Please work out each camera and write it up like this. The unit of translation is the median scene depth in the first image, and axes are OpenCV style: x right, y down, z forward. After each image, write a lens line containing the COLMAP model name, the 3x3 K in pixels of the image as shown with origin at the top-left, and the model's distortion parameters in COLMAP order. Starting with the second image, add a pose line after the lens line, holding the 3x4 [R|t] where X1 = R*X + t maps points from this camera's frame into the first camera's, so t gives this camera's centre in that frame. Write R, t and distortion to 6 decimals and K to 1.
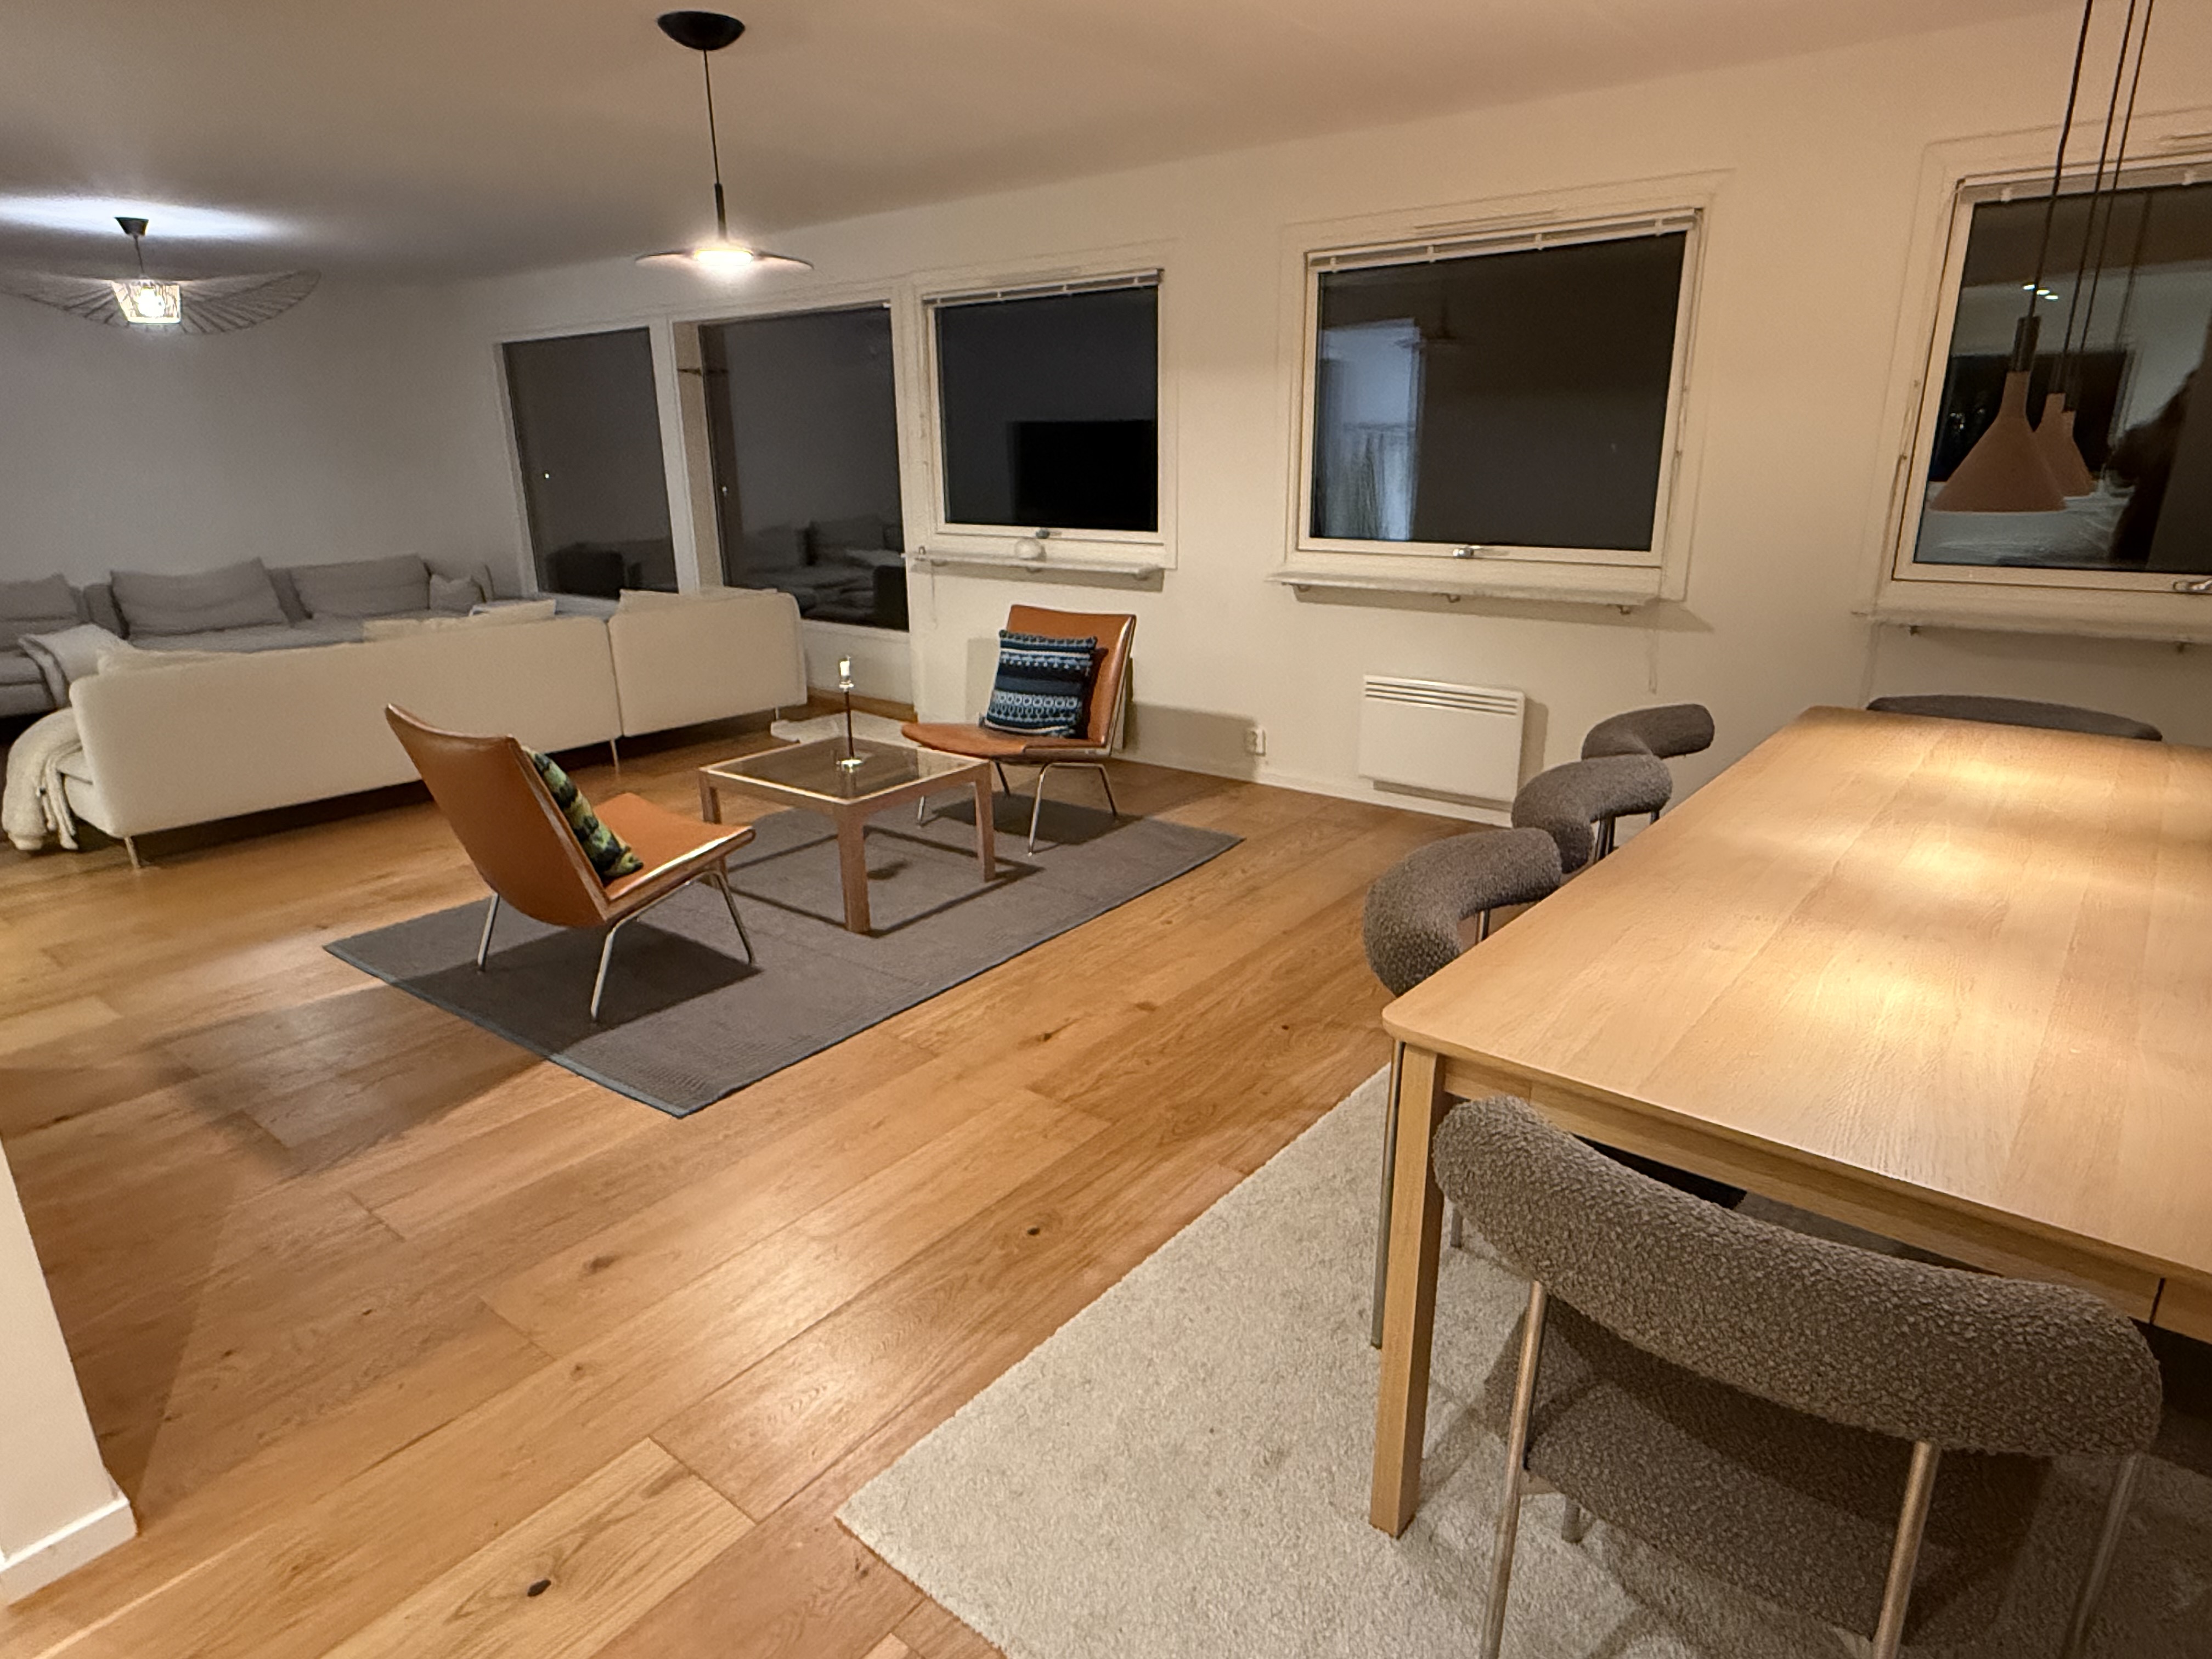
lens RADIAL K [[1280.4, 0, 1106.0], [0, 1280.4, 829.5], [0, 0, 1]] dist [0.007116, -0.000091]
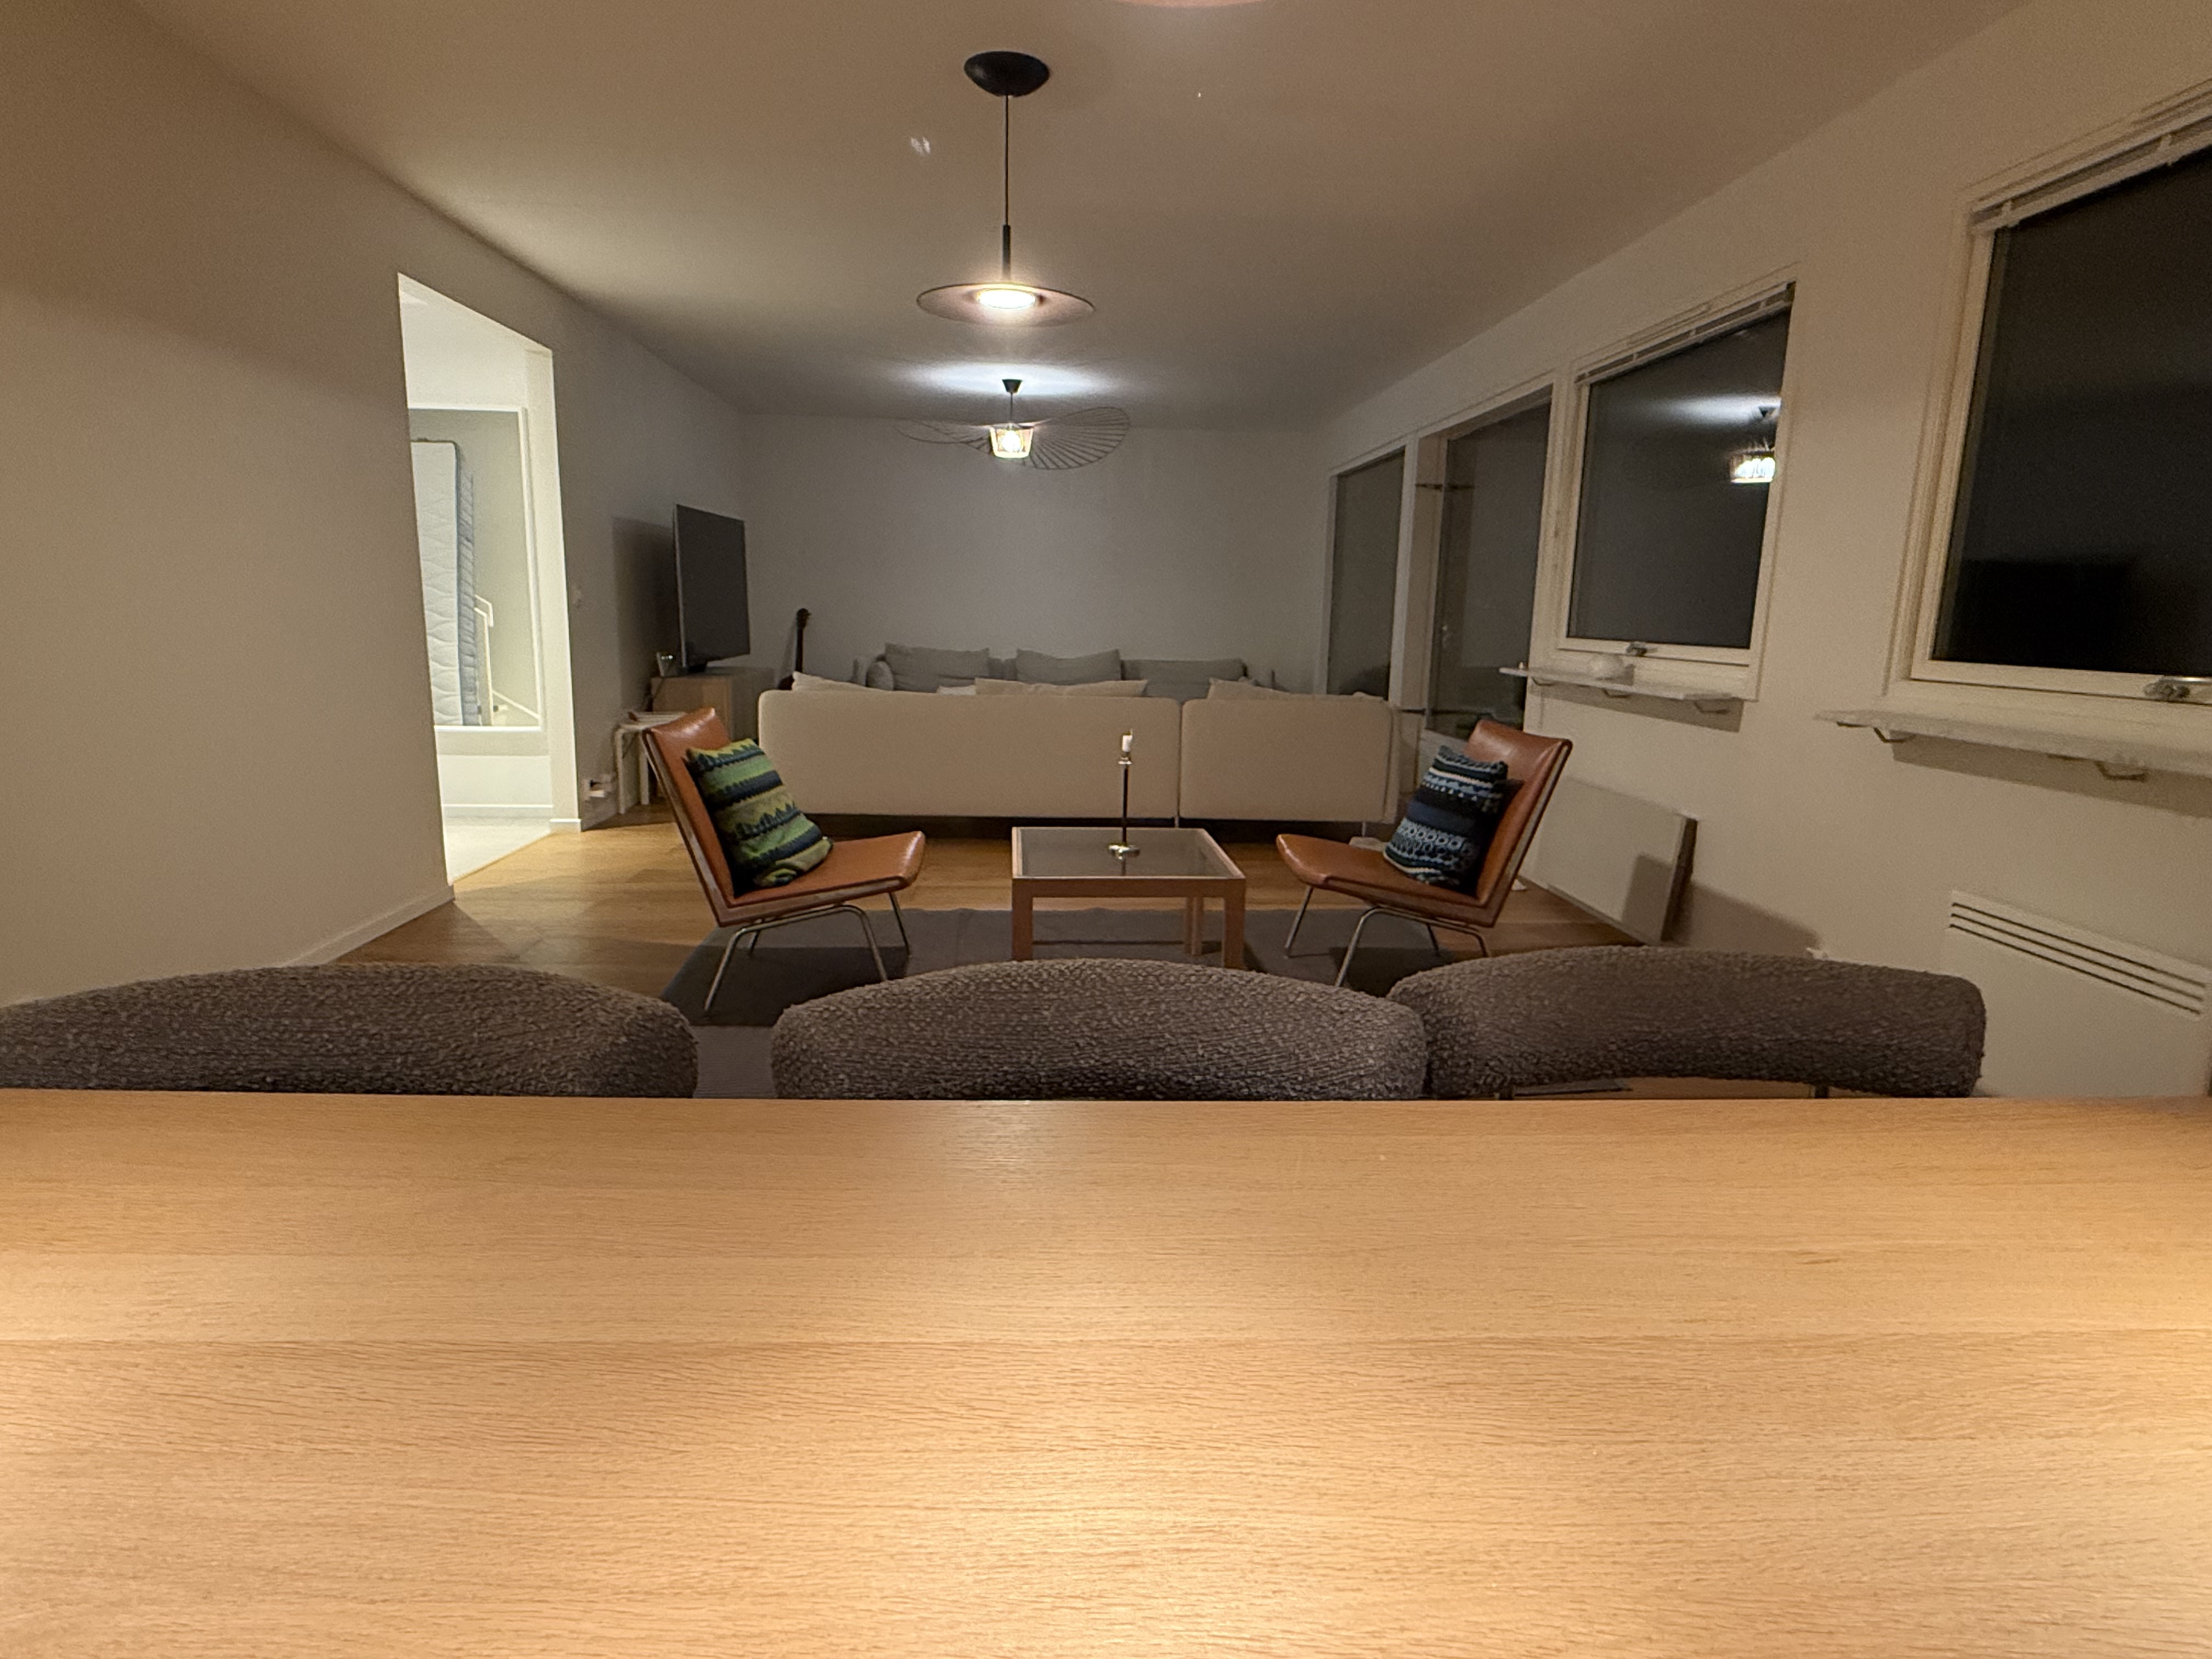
lens RADIAL K [[1219.2, 0, 1106.0], [0, 1219.2, 829.5], [0, 0, 1]] dist [-0.004500, 0.011378]
pose [[0.668030, 0.164567, -0.725709, 0.335978], [-0.249407, 0.968347, -0.009994, -0.044710], [0.701094, 0.187673, 0.687929, 0.337031]]
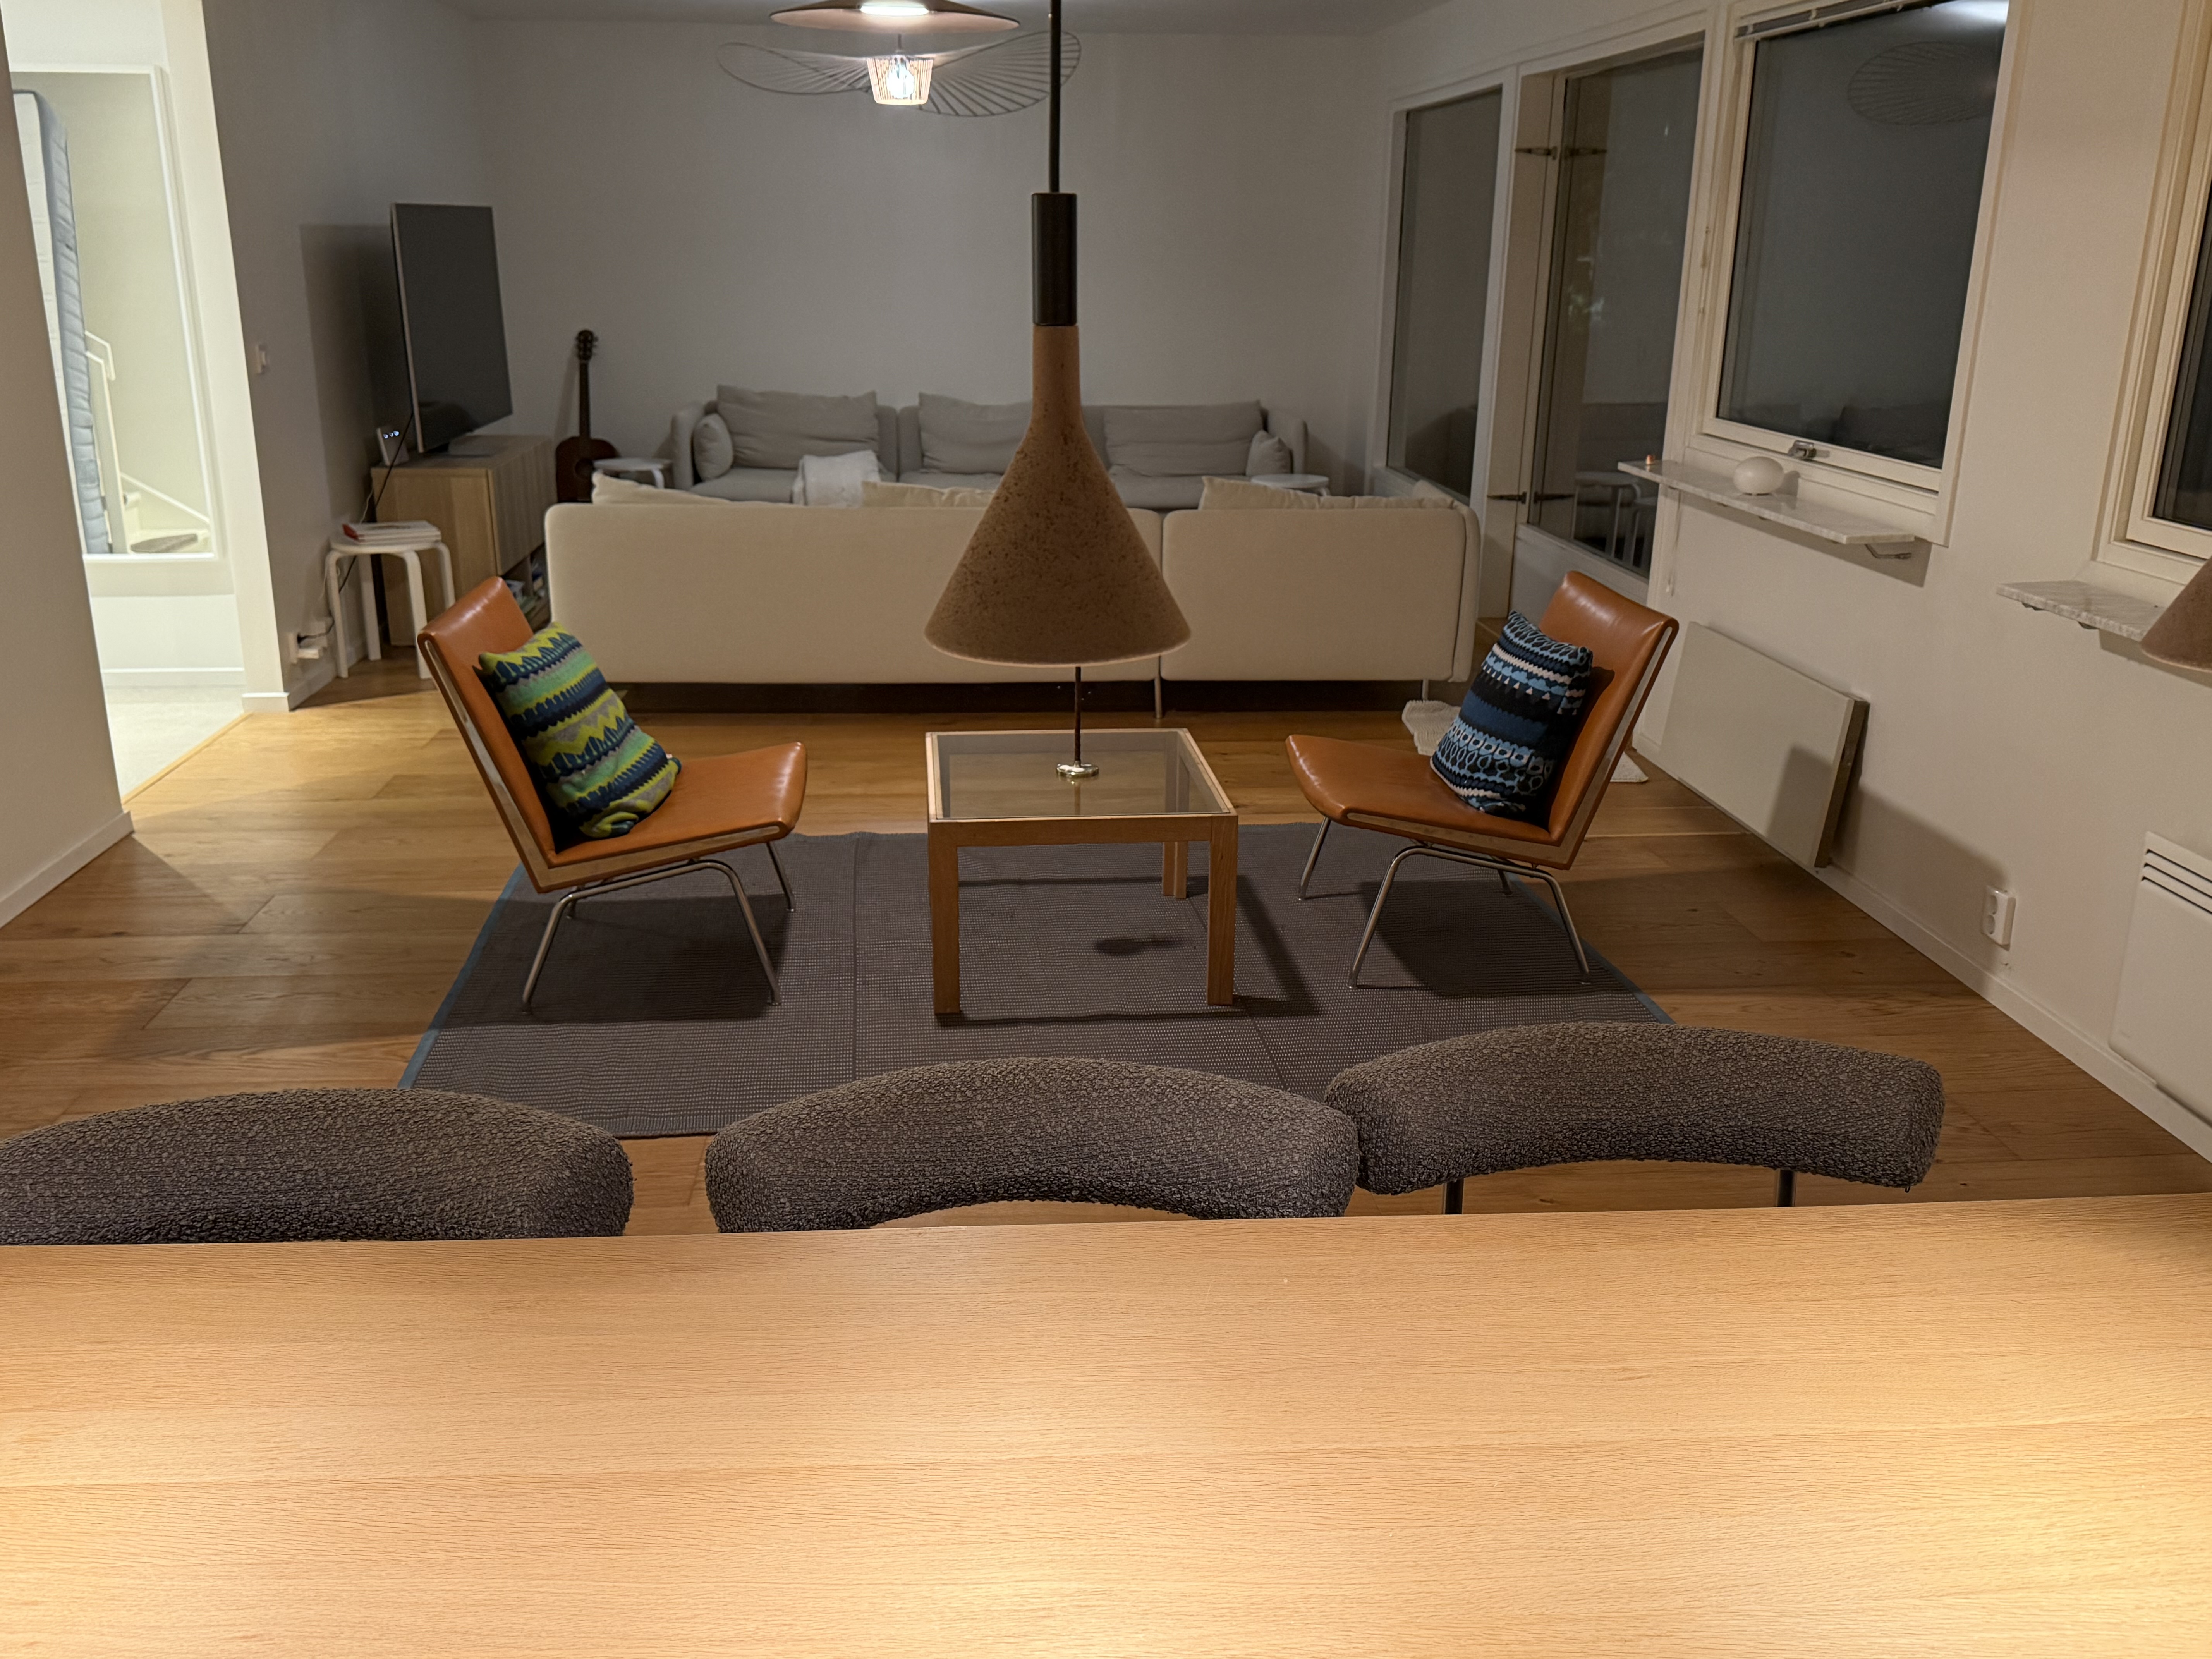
lens RADIAL K [[1907.3, 0, 1097.5], [0, 1907.3, 833.7], [0, 0, 1]] dist [0.169386, -0.339719]
pose [[0.683211, 0.235708, -0.691133, 0.414079], [-0.232605, 0.967417, 0.099995, -0.100638], [0.692183, 0.092443, 0.715777, 0.251399]]
